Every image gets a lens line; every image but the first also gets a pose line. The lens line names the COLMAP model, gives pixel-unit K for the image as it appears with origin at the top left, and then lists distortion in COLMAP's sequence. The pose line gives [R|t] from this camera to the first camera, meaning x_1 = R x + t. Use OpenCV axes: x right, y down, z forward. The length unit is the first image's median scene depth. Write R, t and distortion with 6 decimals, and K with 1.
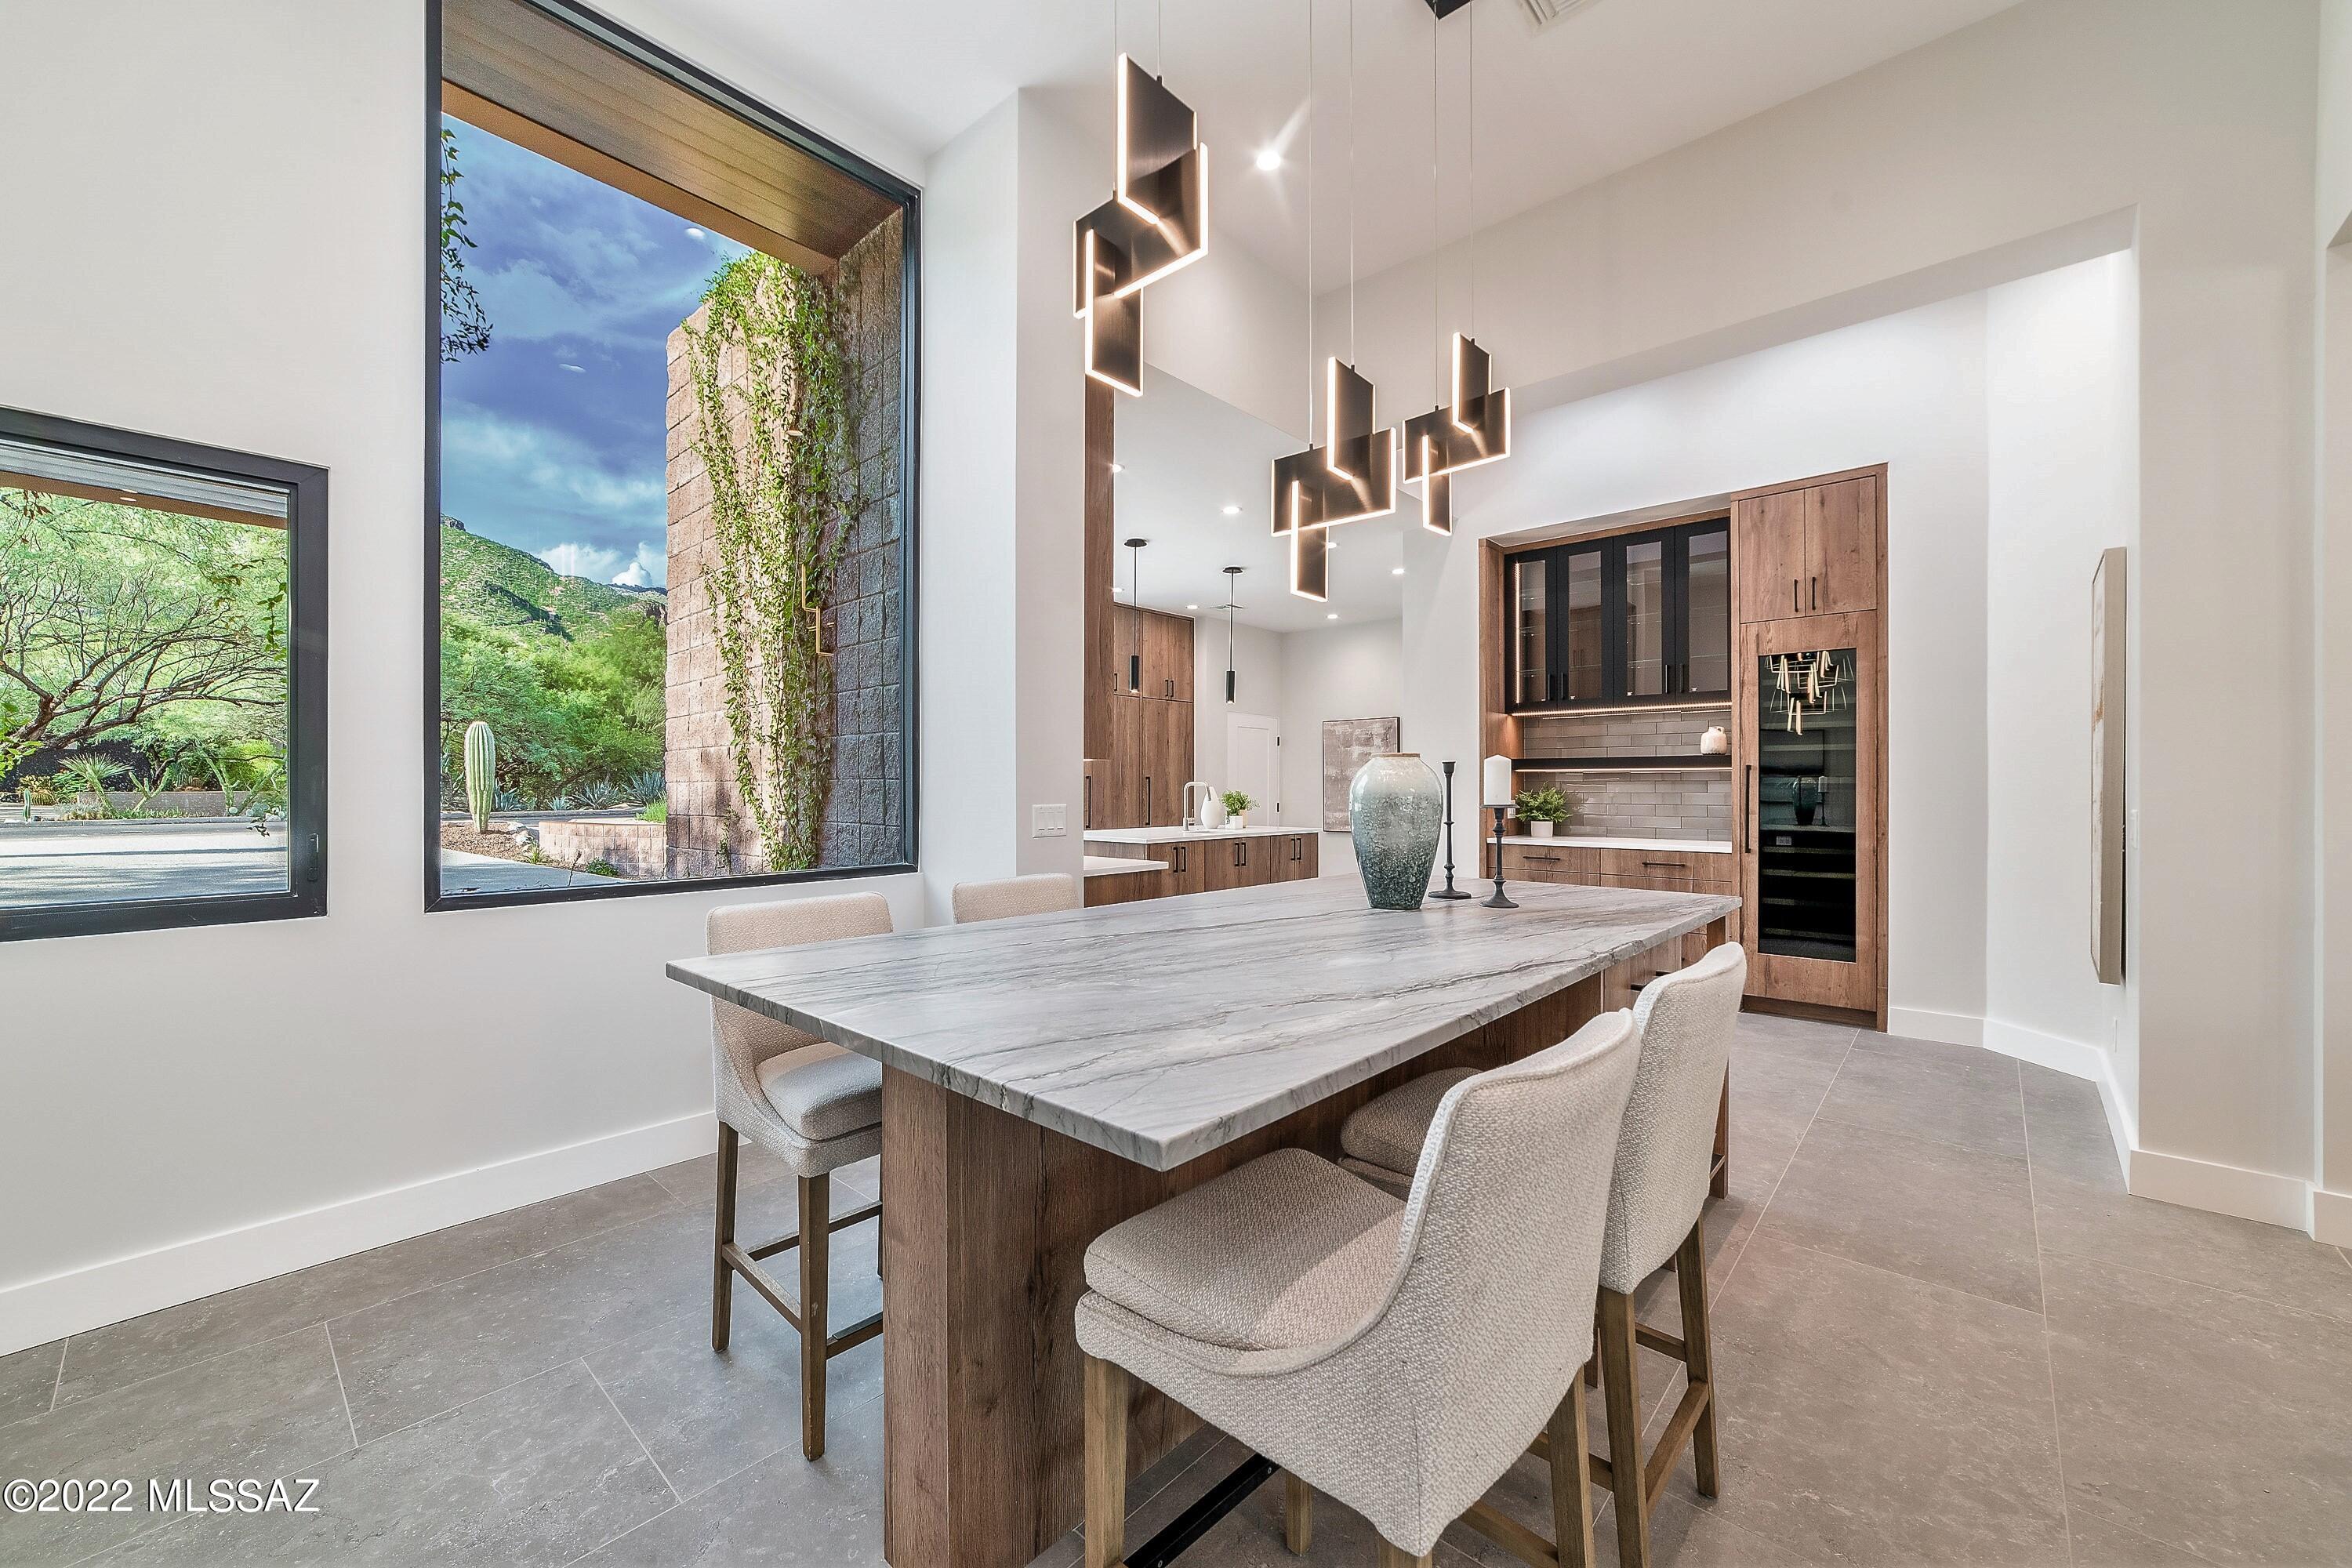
lens RADIAL K [[906.7, 0, 1187.2], [0, 906.7, 787.2], [0, 0, 1]] dist [-0.005615, 0.000121]
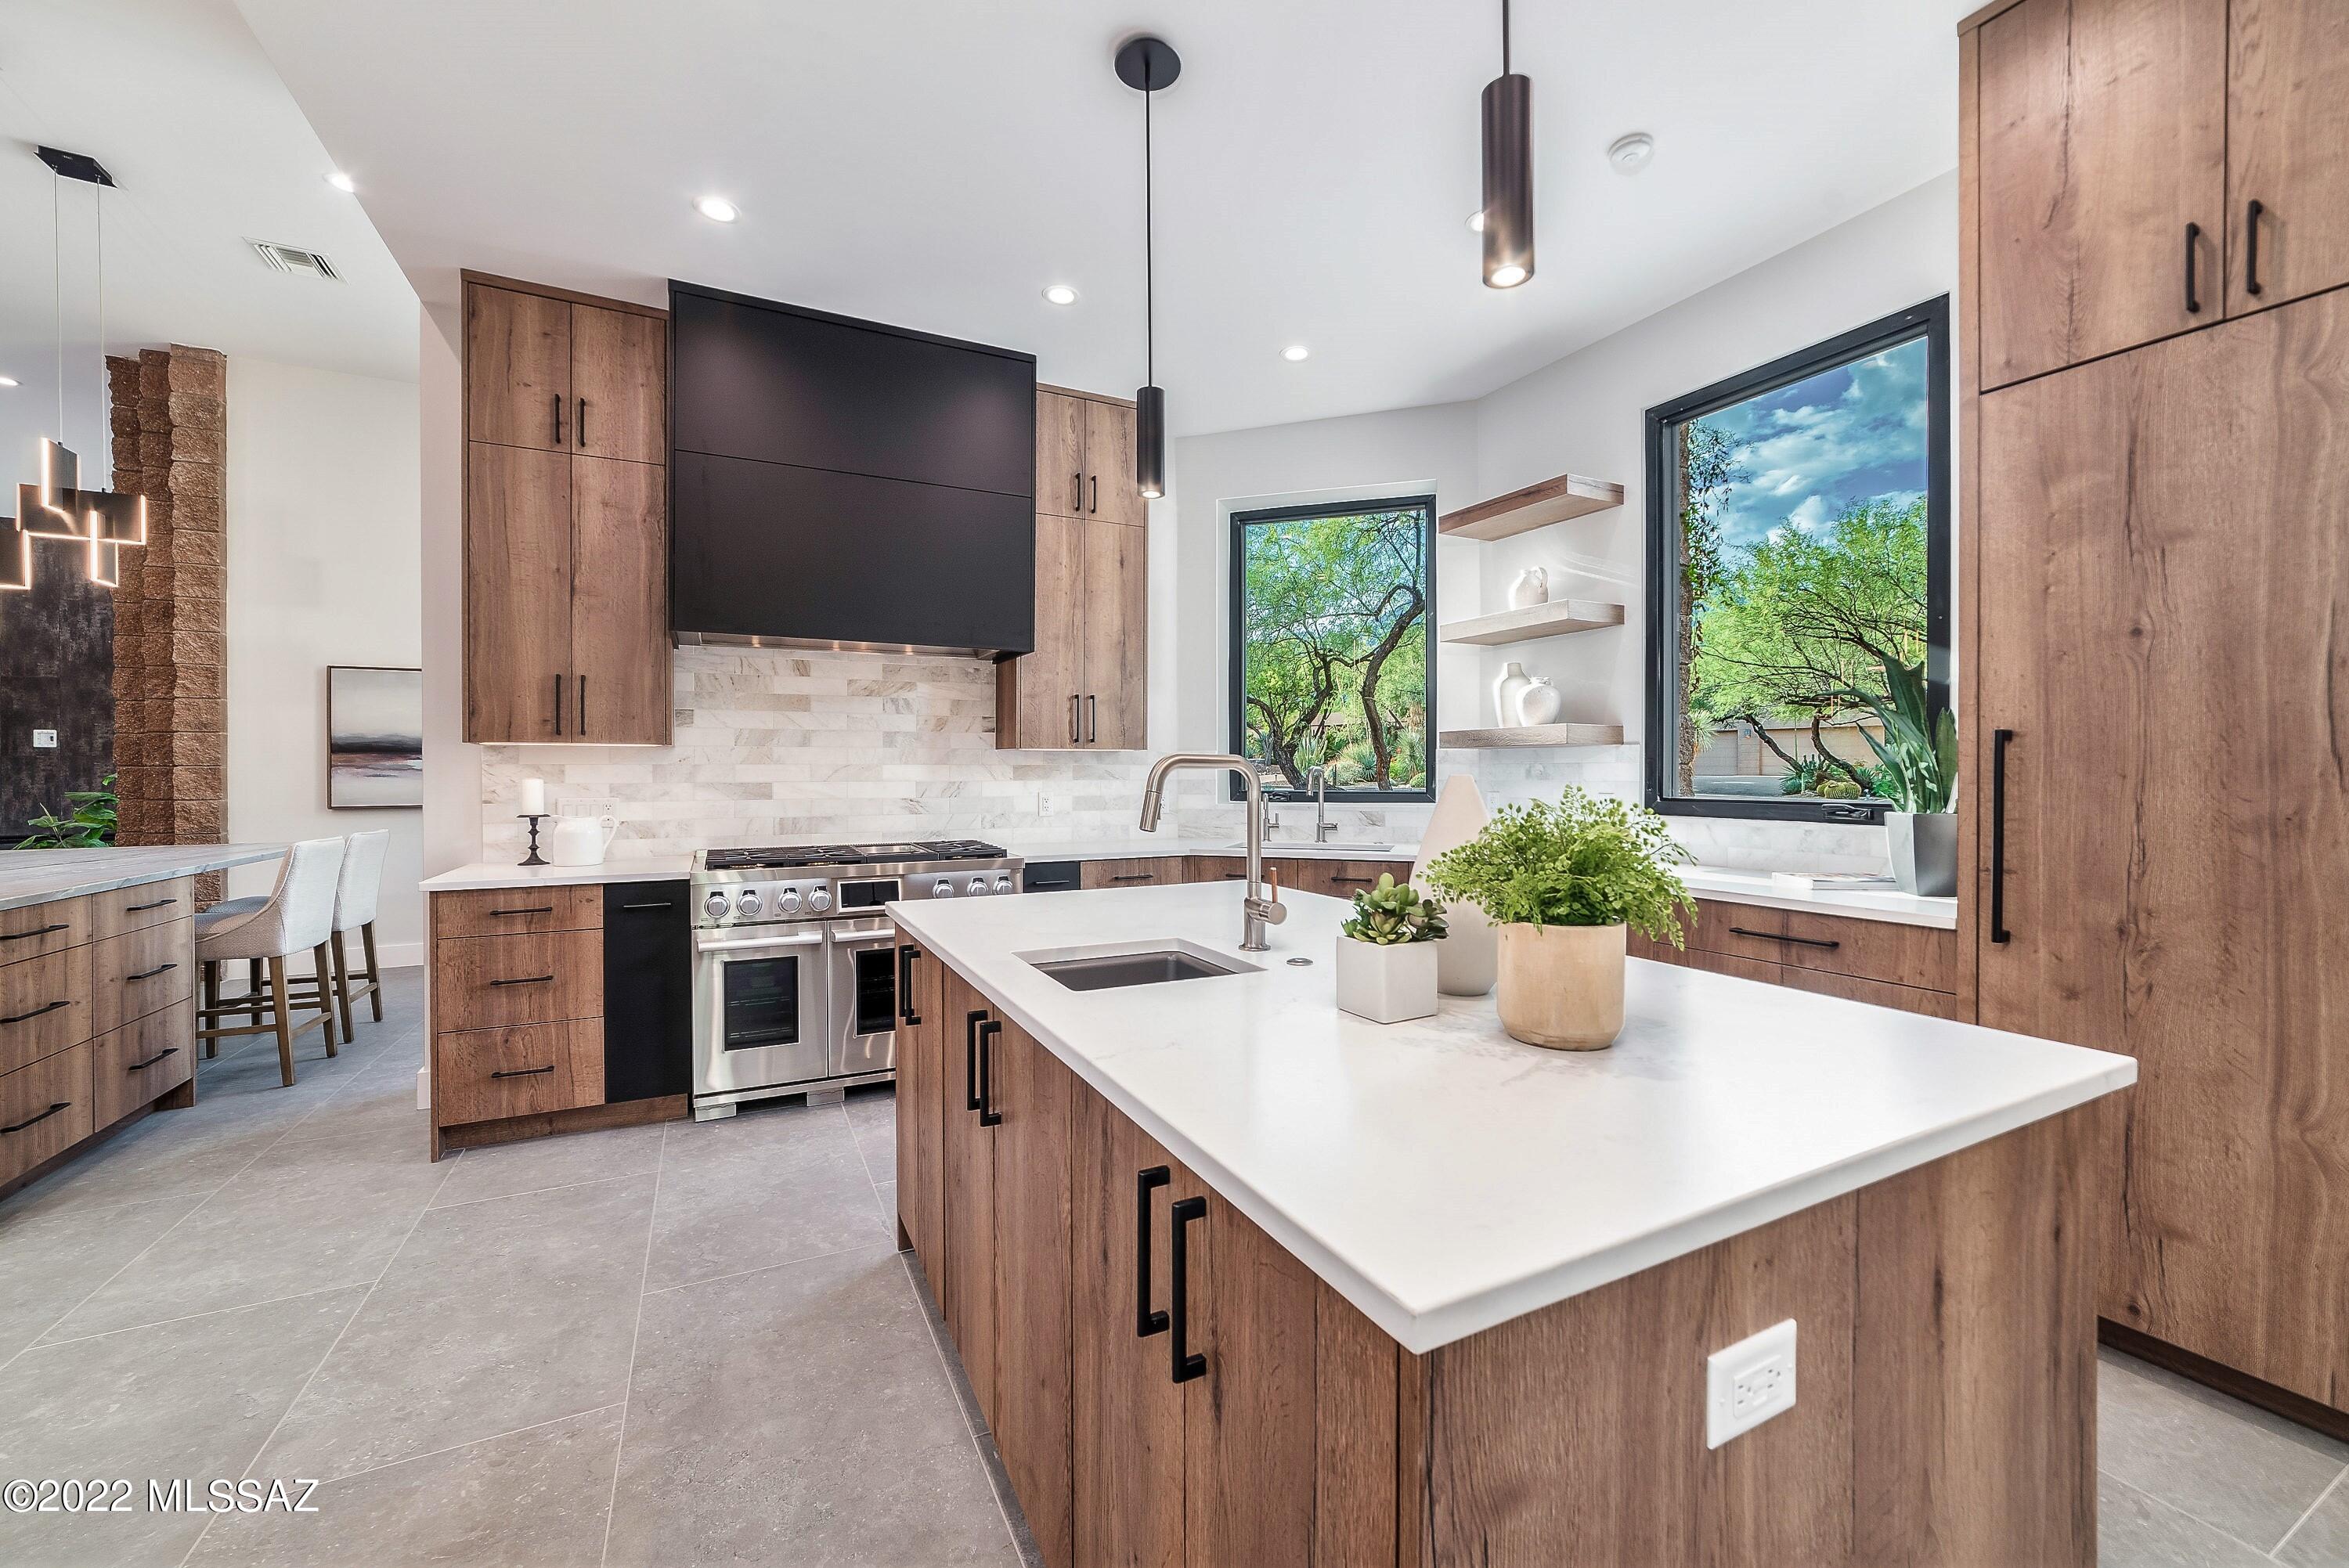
lens RADIAL K [[915.4, 0, 1172.6], [0, 915.4, 772.4], [0, 0, 1]] dist [-0.024492, 0.009599]
pose [[-0.375645, 0.001350, -0.926763, 0.279239], [0.001729, 0.999998, 0.000756, -0.001780], [0.926762, -0.001319, -0.375647, 1.226881]]
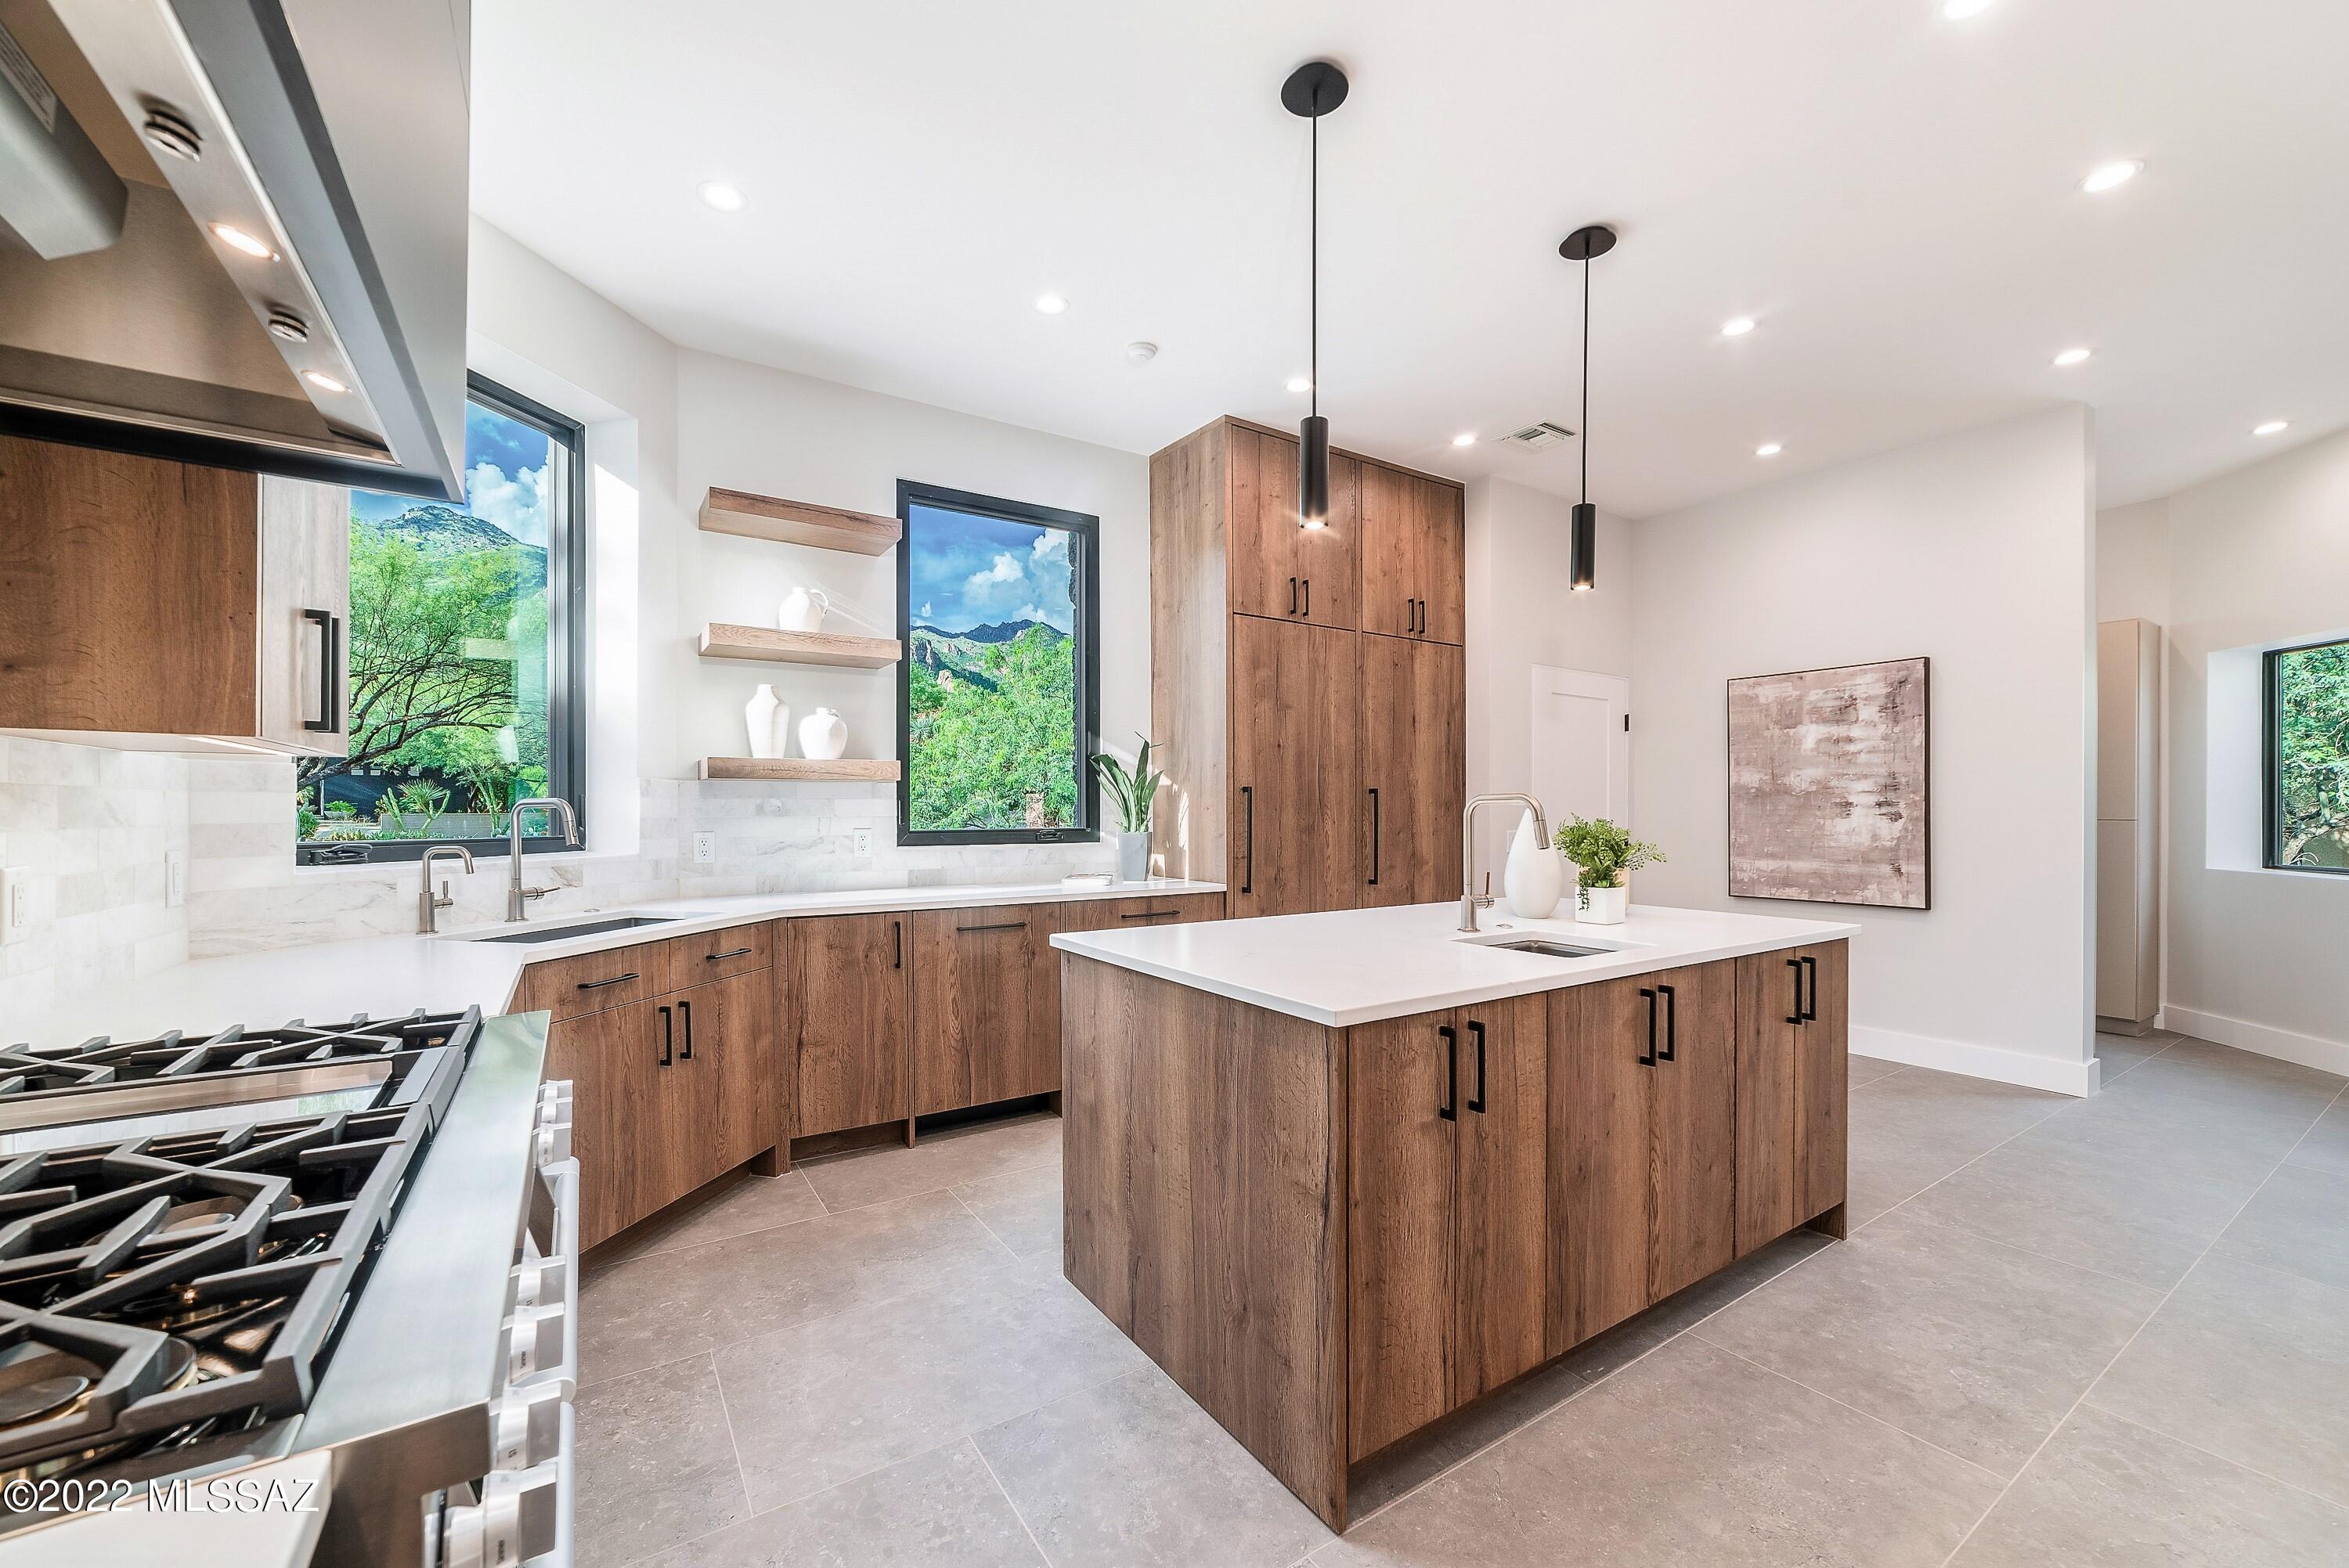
lens RADIAL K [[928.7, 0, 1176.8], [0, 928.7, 815.9], [0, 0, 1]] dist [-0.014155, 0.000293]
pose [[0.963346, 0.001675, -0.268255, -0.014224], [0.000396, 0.999971, 0.007665, -0.000333], [0.268260, -0.007490, 0.963317, 0.702442]]
